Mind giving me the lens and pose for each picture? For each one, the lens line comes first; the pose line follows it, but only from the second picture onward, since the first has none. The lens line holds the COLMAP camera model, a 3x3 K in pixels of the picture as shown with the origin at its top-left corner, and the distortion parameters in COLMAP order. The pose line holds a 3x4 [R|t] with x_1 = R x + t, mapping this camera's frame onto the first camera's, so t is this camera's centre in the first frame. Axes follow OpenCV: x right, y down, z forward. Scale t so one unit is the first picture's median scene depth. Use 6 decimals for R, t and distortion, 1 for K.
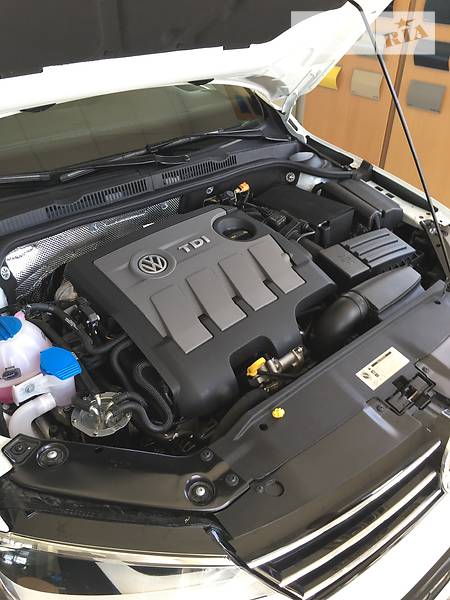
lens RADIAL K [[505.3, 0, 225.0], [0, 505.3, 300.0], [0, 0, 1]] dist [0.096320, -0.130671]
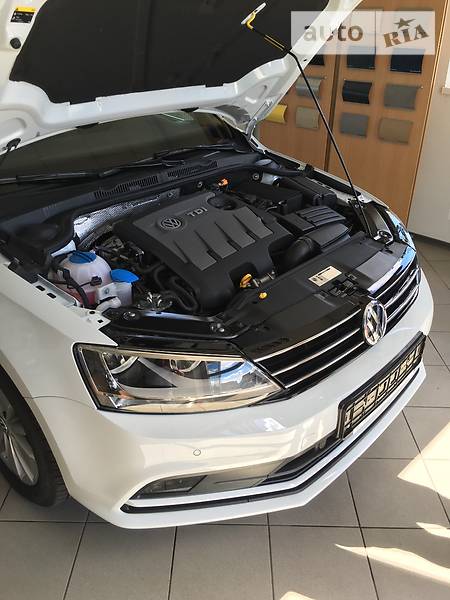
lens RADIAL K [[505.3, 0, 225.0], [0, 505.3, 300.0], [0, 0, 1]] dist [0.096320, -0.130671]
pose [[0.995699, -0.052706, 0.076201, -0.096234], [0.058842, 0.995003, -0.080661, 0.245057], [-0.071569, 0.084797, 0.993825, -0.414770]]
